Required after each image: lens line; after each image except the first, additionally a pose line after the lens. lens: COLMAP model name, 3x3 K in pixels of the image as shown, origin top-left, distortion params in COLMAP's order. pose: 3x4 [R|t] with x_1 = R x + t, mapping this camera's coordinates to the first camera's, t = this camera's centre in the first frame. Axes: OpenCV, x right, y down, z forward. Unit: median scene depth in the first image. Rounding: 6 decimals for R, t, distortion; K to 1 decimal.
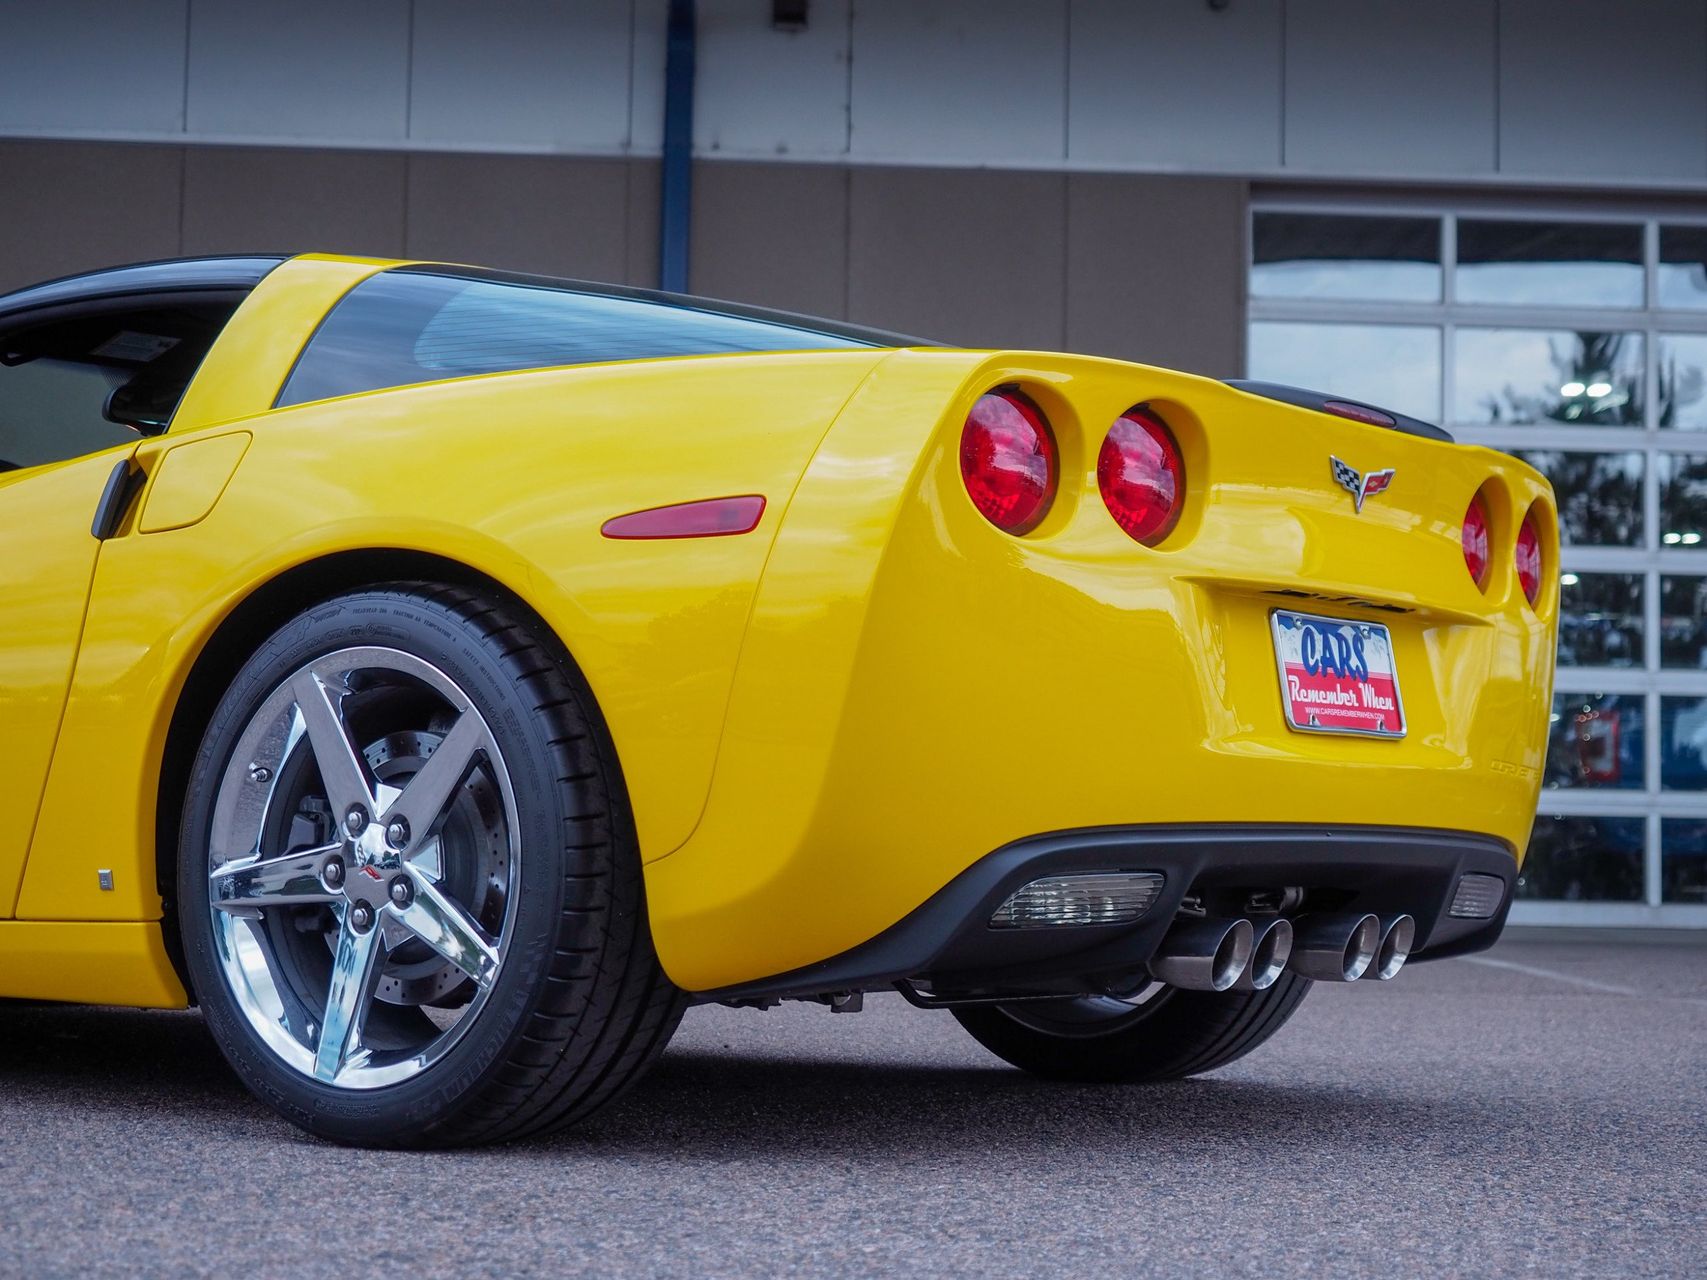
lens RADIAL K [[3183.0, 0, 860.0], [0, 3183.0, 636.2], [0, 0, 1]] dist [0.016075, -0.100035]
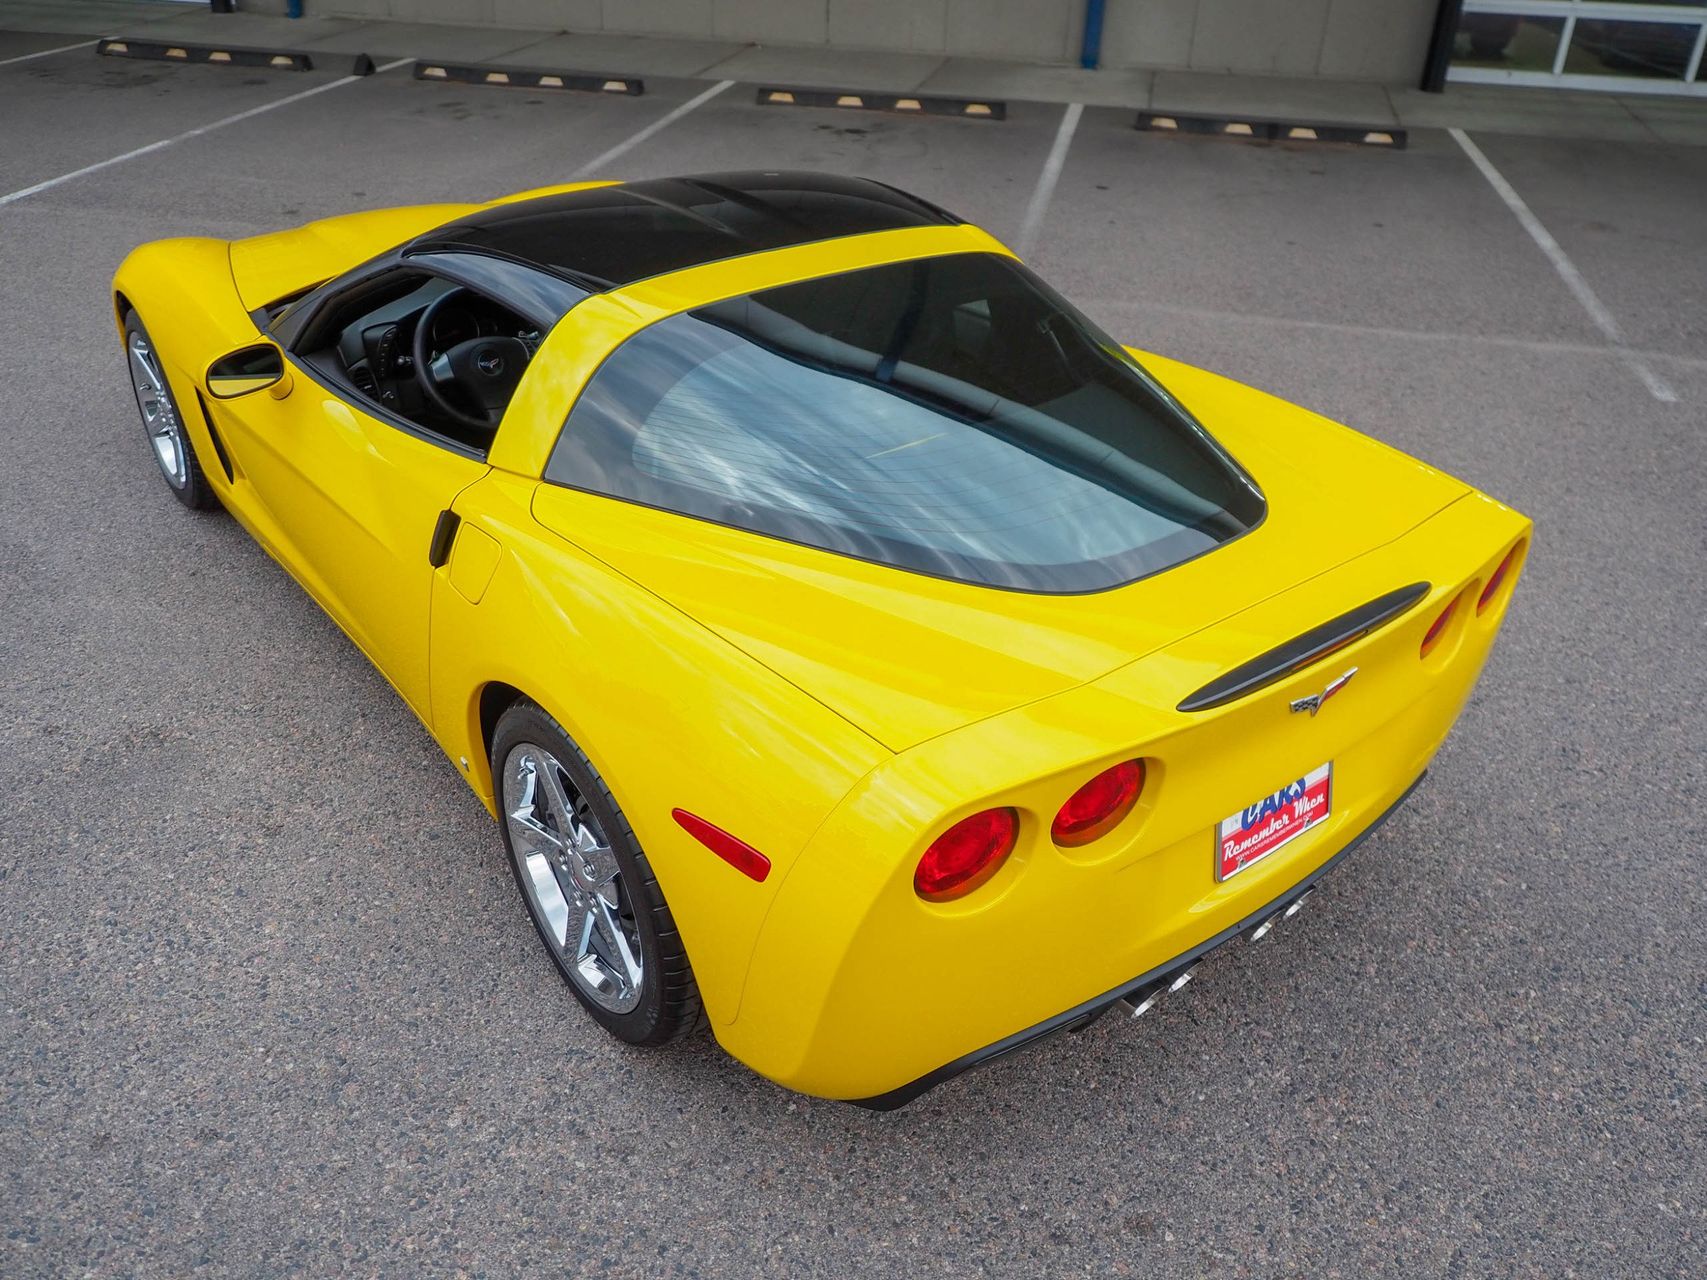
lens RADIAL K [[1389.5, 0, 841.7], [0, 1389.5, 622.8], [0, 0, 1]] dist [0.004464, -0.002712]
pose [[0.963495, 0.145011, -0.225052, 0.098031], [0.008471, 0.823676, 0.566997, -0.392851], [0.267591, -0.548205, 0.792380, 0.551338]]
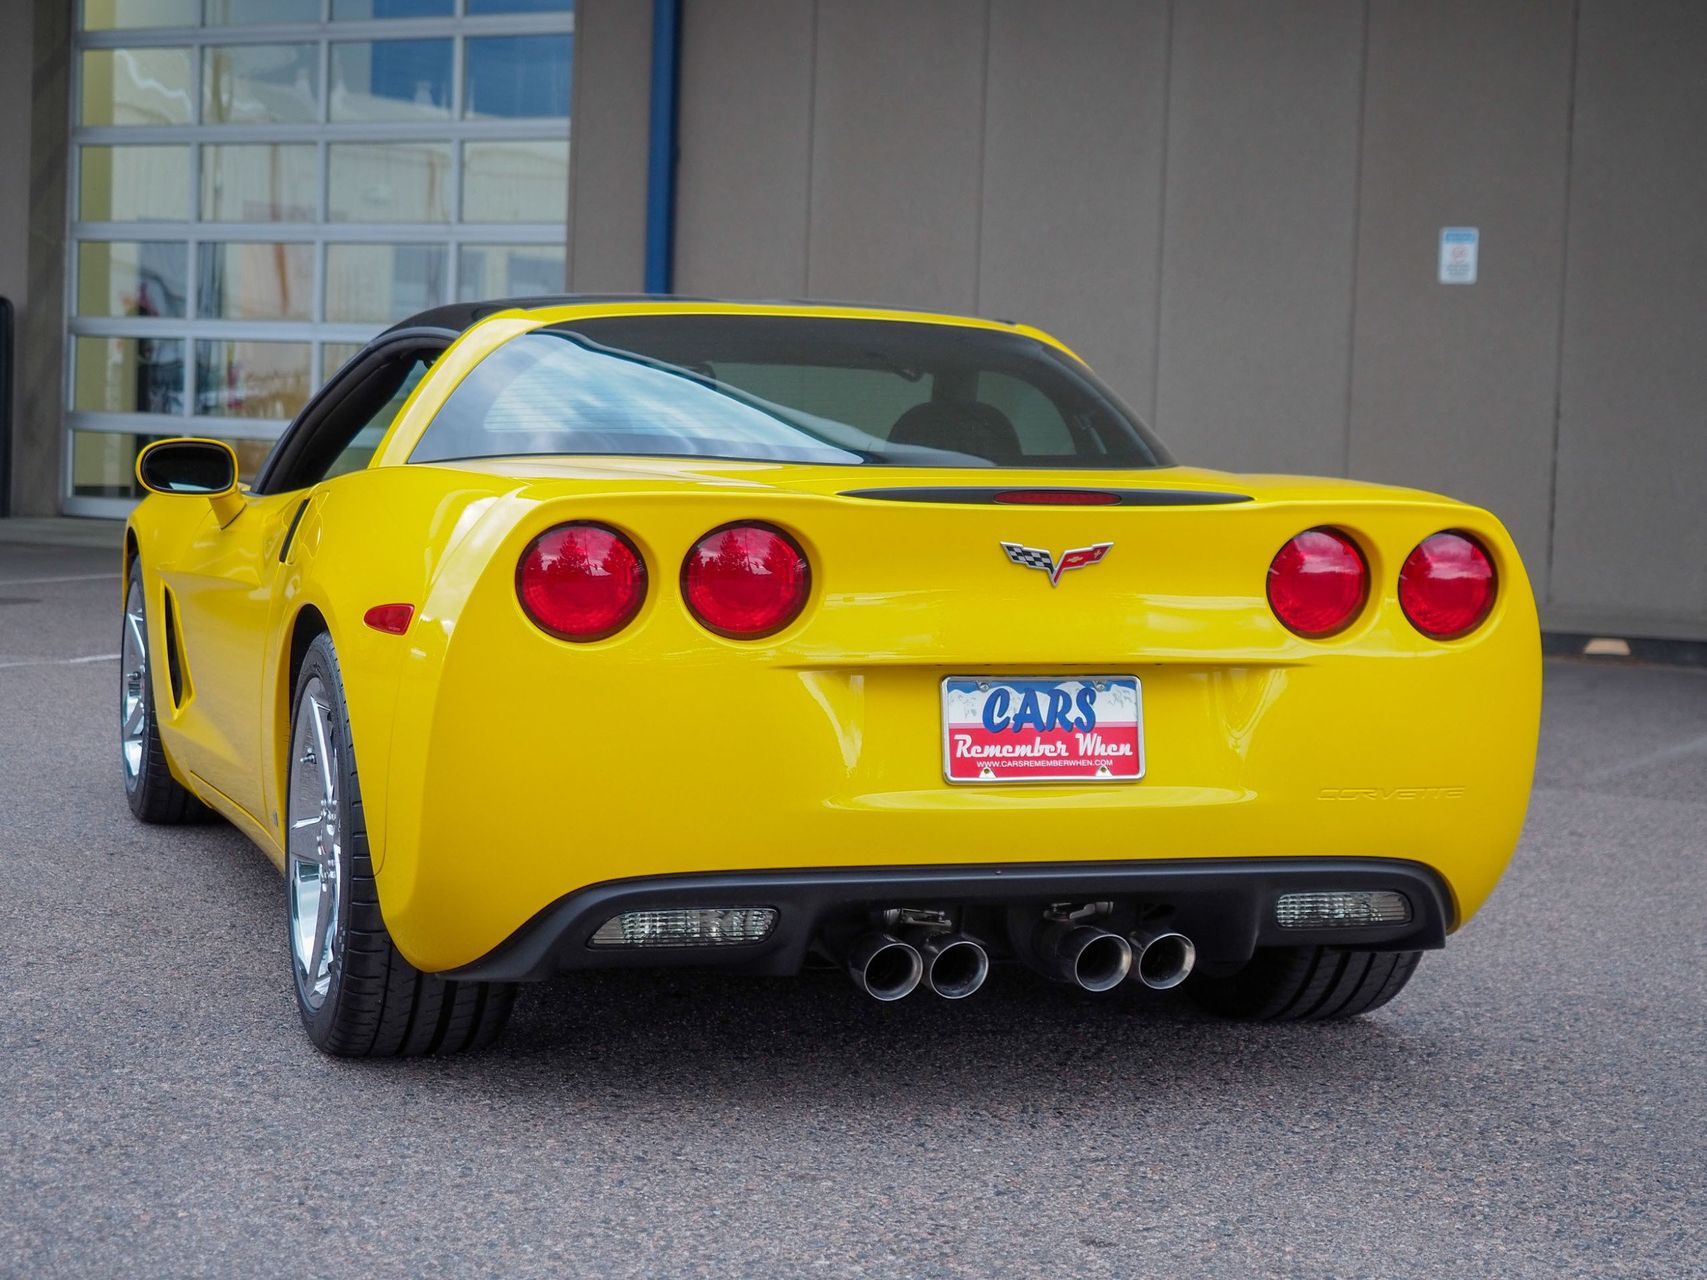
lens RADIAL K [[3365.0, 0, 822.1], [0, 3365.0, 632.7], [0, 0, 1]] dist [0.021660, -0.190129]
pose [[0.812312, 0.047557, -0.581281, 0.801277], [0.028495, 0.992243, 0.121000, -0.173000], [0.582526, -0.114854, 0.804656, -0.001614]]
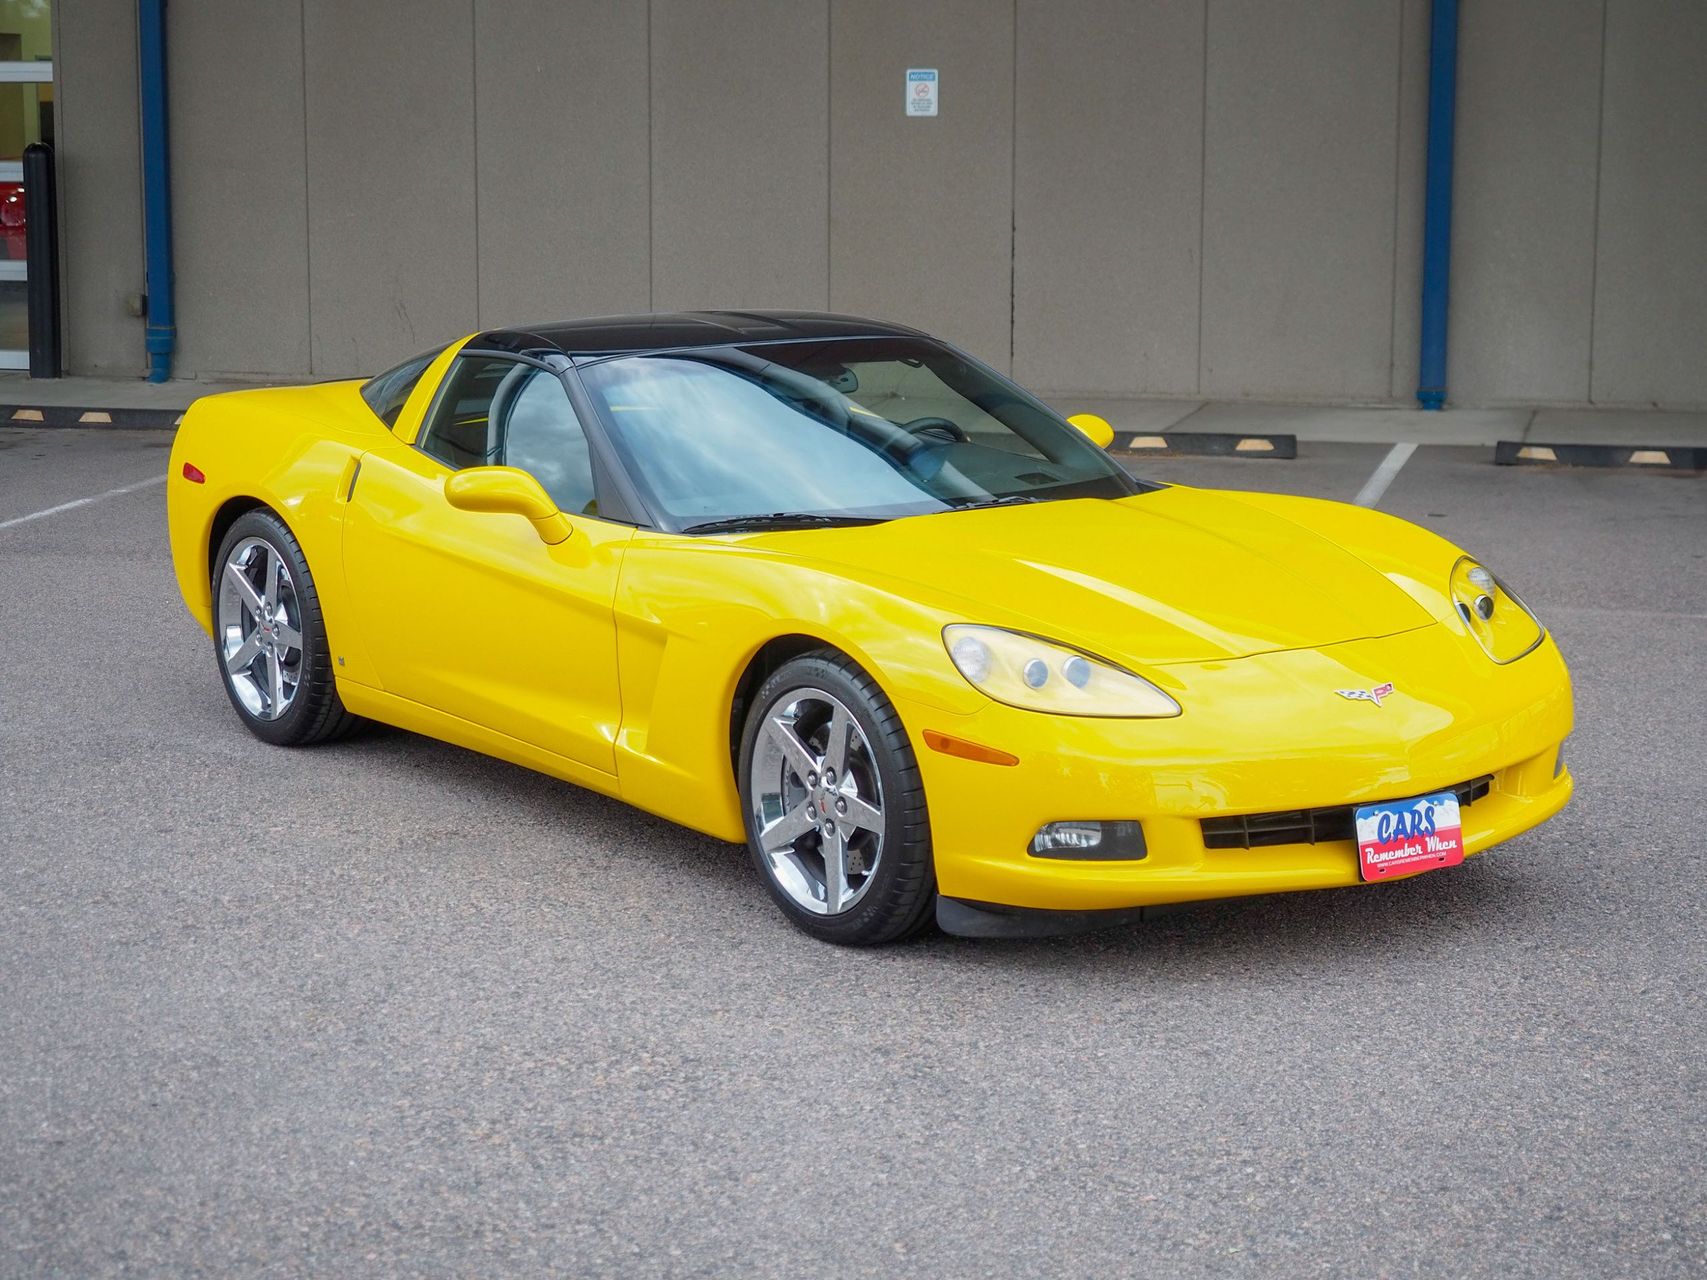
lens RADIAL K [[3365.0, 0, 822.1], [0, 3365.0, 632.7], [0, 0, 1]] dist [0.021660, -0.190129]
pose [[0.951952, 0.030485, -0.304727, 0.374868], [0.041503, 0.973012, 0.226992, -0.448850], [0.303422, -0.228733, 0.924995, -0.807582]]
